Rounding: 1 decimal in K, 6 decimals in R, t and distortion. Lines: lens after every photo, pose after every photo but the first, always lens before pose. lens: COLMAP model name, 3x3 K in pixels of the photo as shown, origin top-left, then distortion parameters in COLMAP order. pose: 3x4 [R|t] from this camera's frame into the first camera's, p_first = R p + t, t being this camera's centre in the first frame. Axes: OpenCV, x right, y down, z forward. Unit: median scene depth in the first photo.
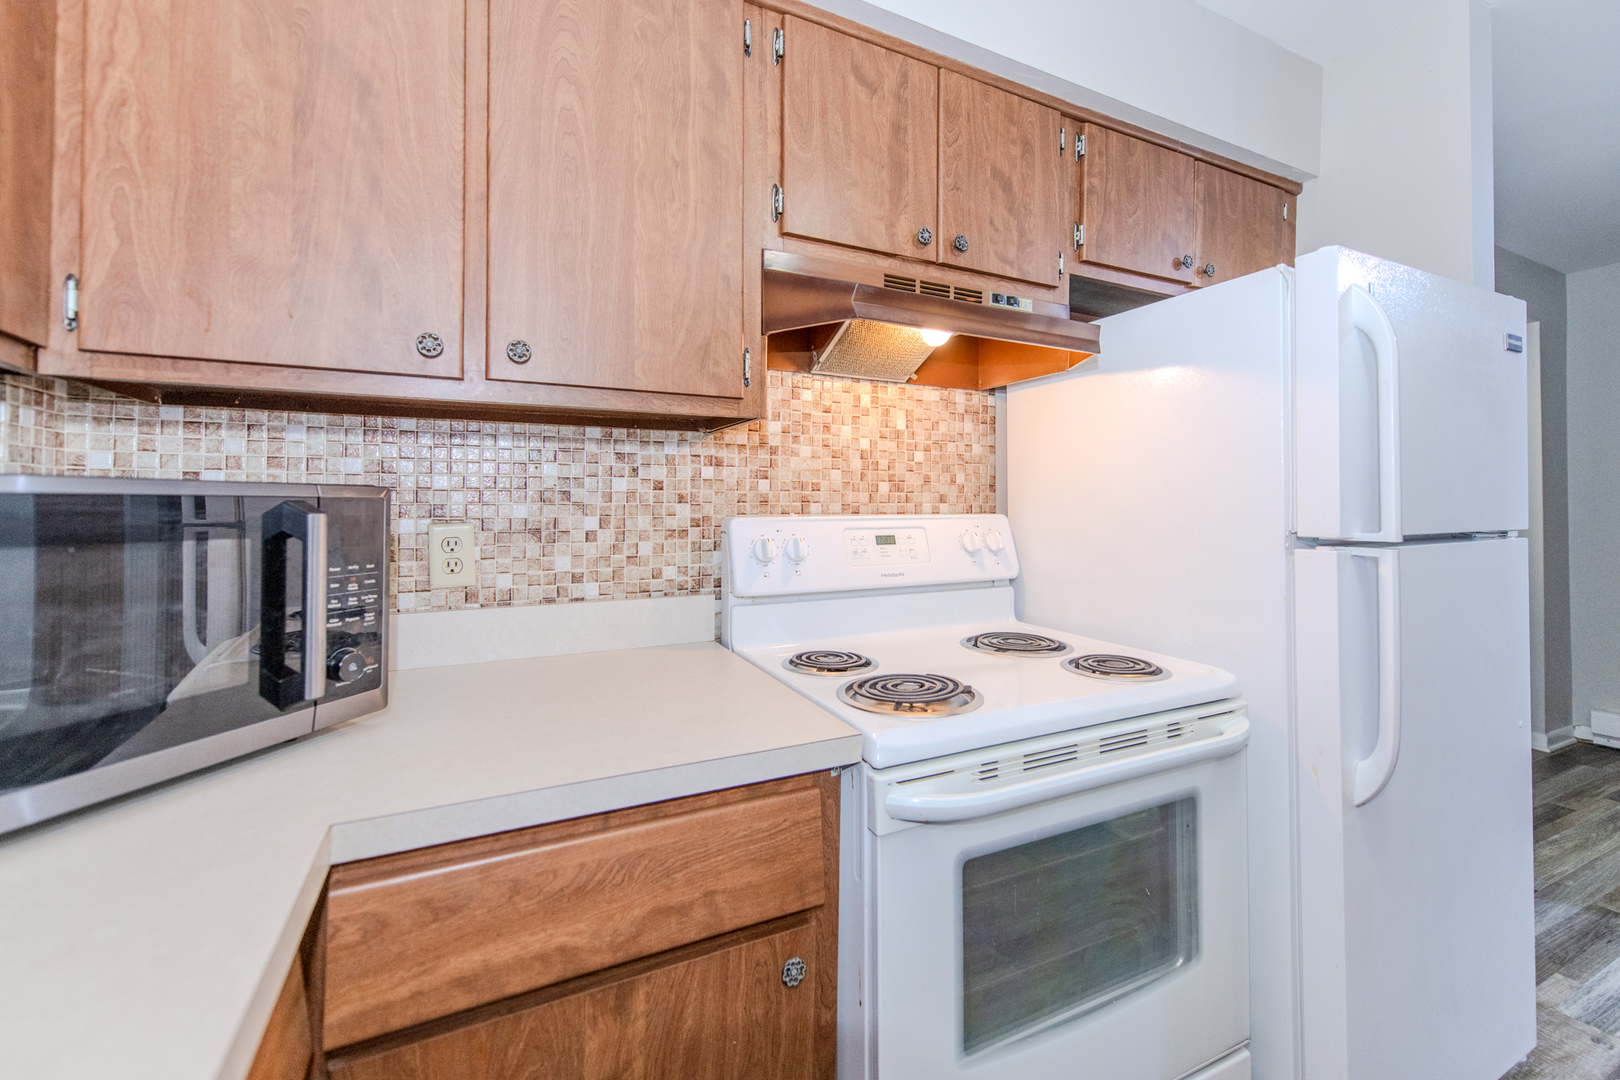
lens RADIAL K [[667.4, 0, 800.2], [0, 667.4, 499.5], [0, 0, 1]] dist [0.000380, -0.000037]
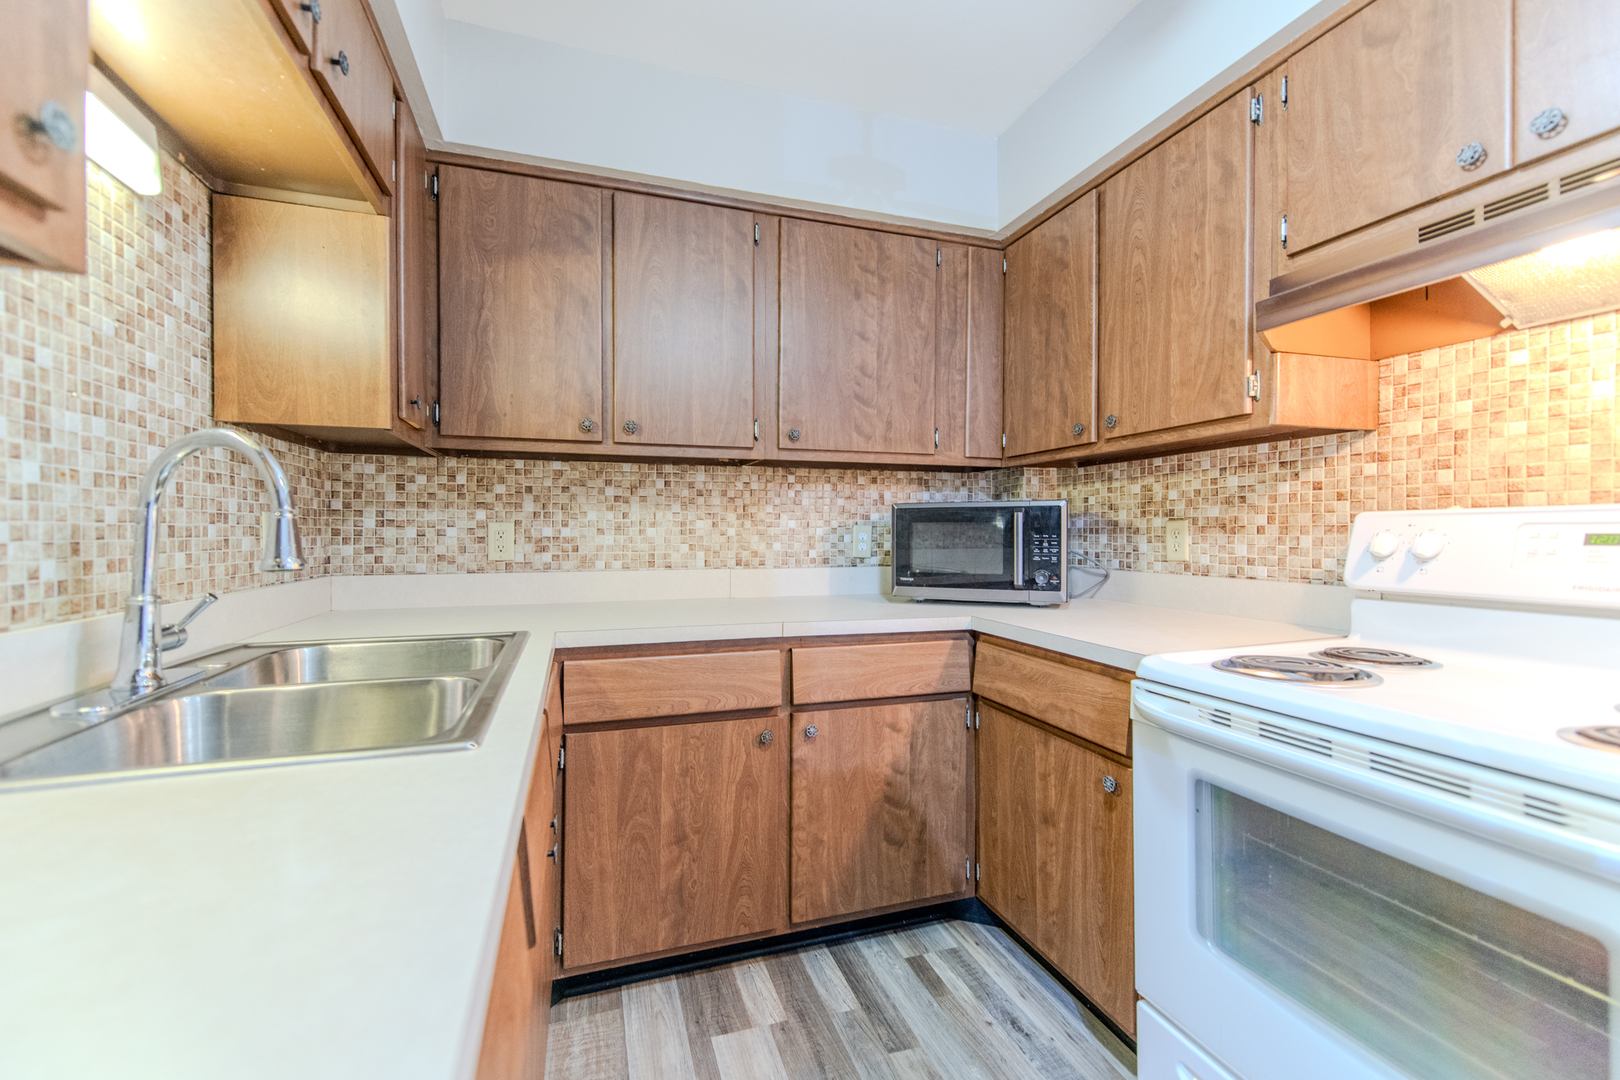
lens RADIAL K [[657.0, 0, 800.6], [0, 657.0, 537.2], [0, 0, 1]] dist [0.018511, -0.007280]
pose [[-0.130757, 0.007309, -0.991387, 1.059101], [0.010591, 0.999926, 0.005975, 0.051968], [0.991358, -0.009718, -0.130825, 0.291441]]
